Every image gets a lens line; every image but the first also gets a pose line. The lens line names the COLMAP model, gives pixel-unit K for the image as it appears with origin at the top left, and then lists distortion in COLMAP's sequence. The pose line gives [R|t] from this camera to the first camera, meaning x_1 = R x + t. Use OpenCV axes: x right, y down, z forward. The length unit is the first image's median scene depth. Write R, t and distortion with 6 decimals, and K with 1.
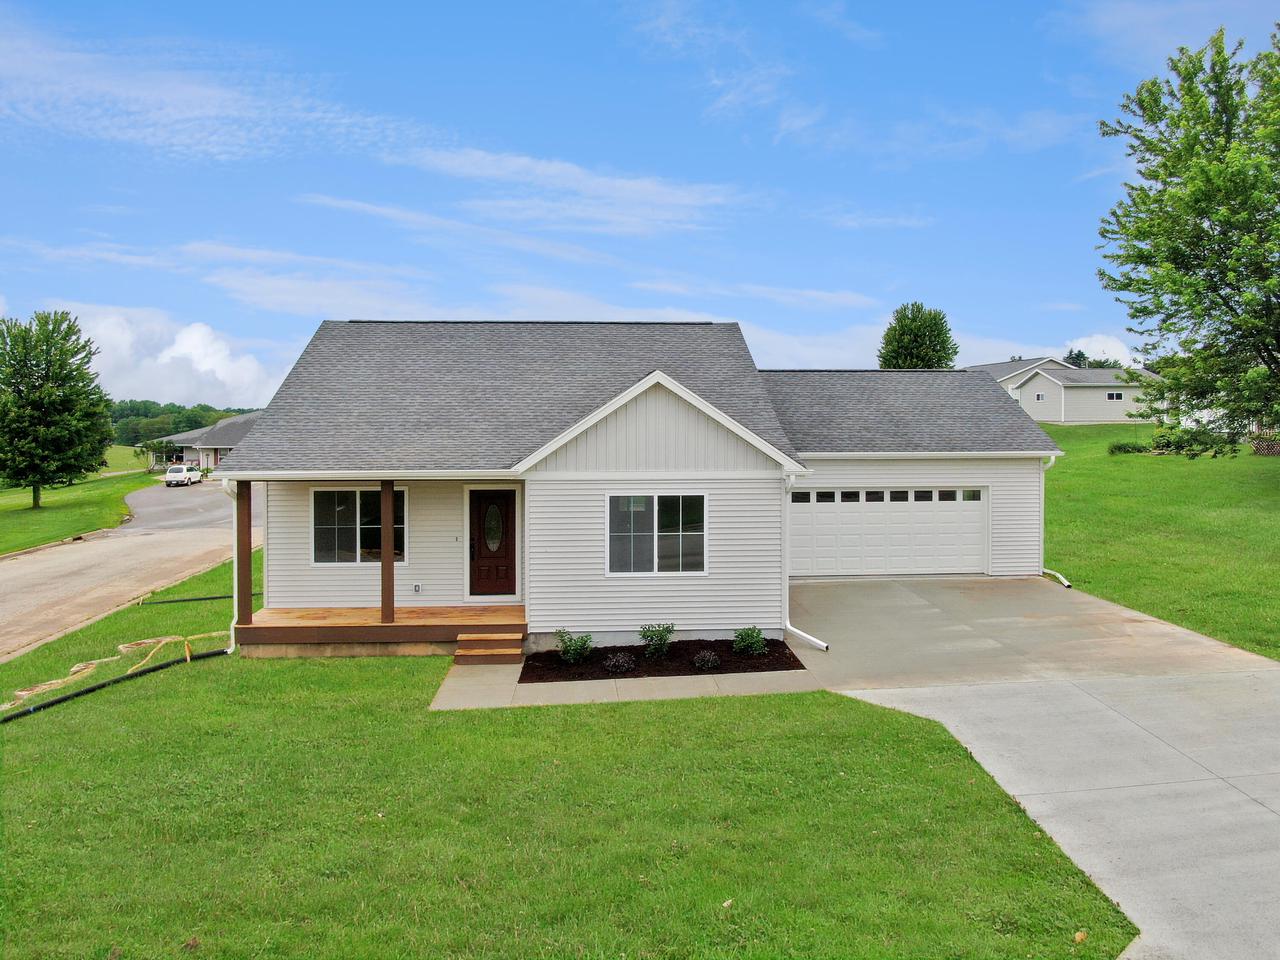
lens RADIAL K [[941.8, 0, 640.0], [0, 941.8, 480.0], [0, 0, 1]] dist [-0.011417, 0.002812]
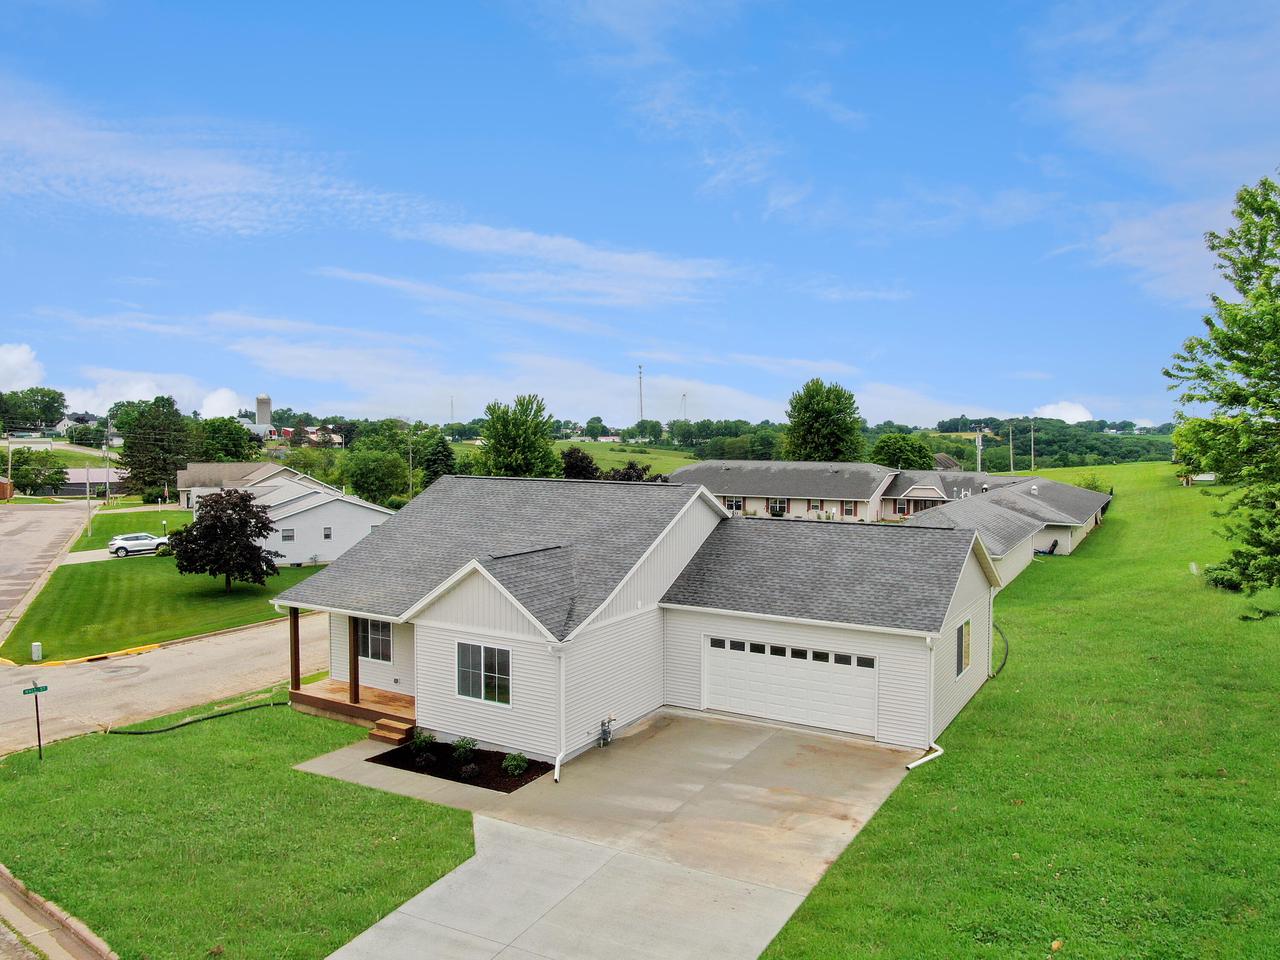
lens RADIAL K [[941.8, 0, 640.0], [0, 941.8, 480.0], [0, 0, 1]] dist [-0.011417, 0.002812]
pose [[0.816128, 0.034852, -0.576819, 1.004513], [-0.040952, 0.999158, 0.002427, -0.241814], [0.576418, 0.021641, 0.816869, -0.015266]]
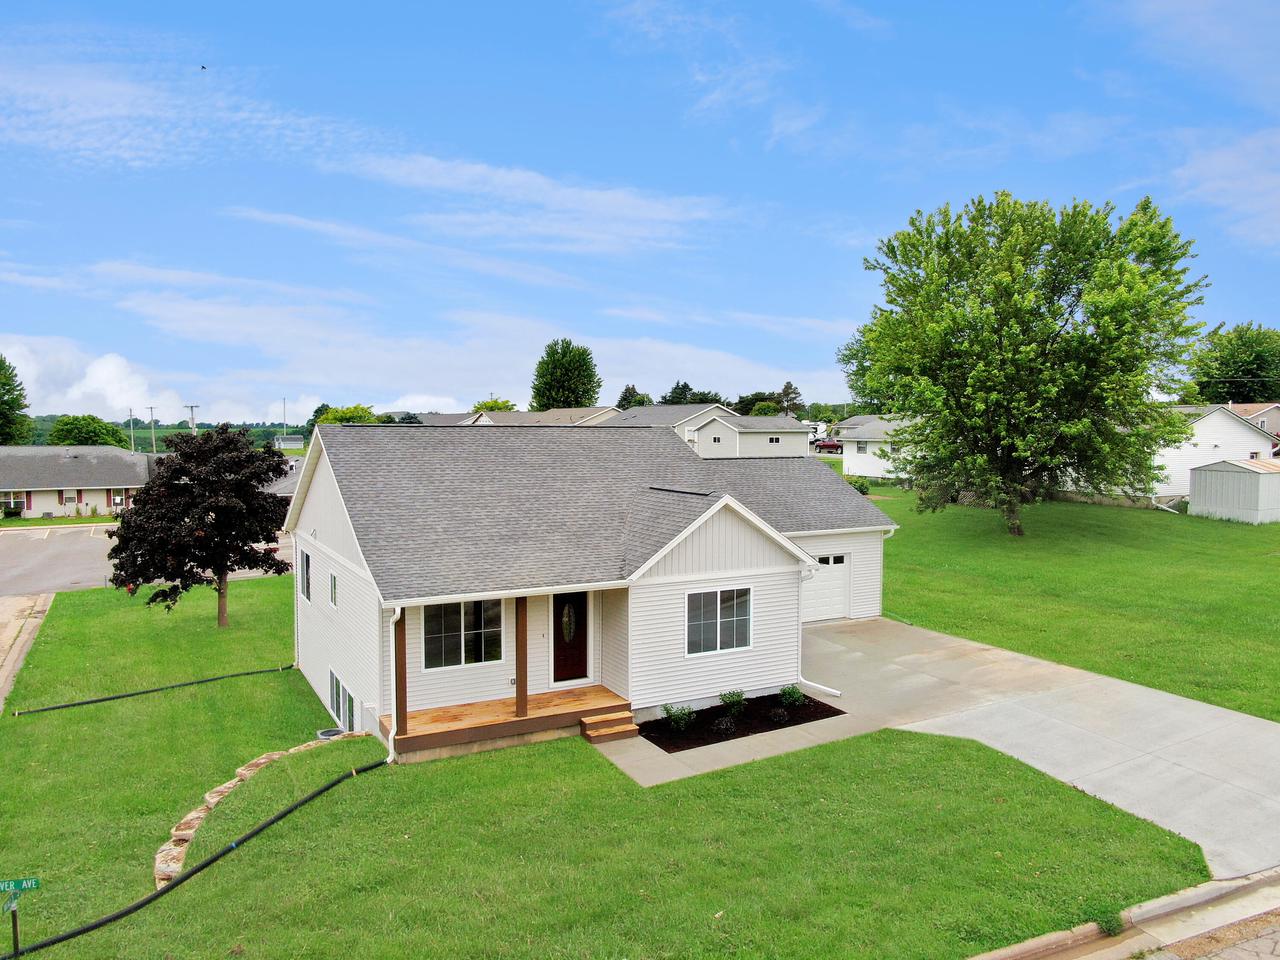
lens RADIAL K [[941.8, 0, 640.0], [0, 941.8, 480.0], [0, 0, 1]] dist [-0.011417, 0.002812]
pose [[0.906422, -0.019109, 0.421940, -0.615209], [0.023351, 0.999715, -0.004886, -0.129500], [-0.421727, 0.014282, 0.906610, -0.116662]]
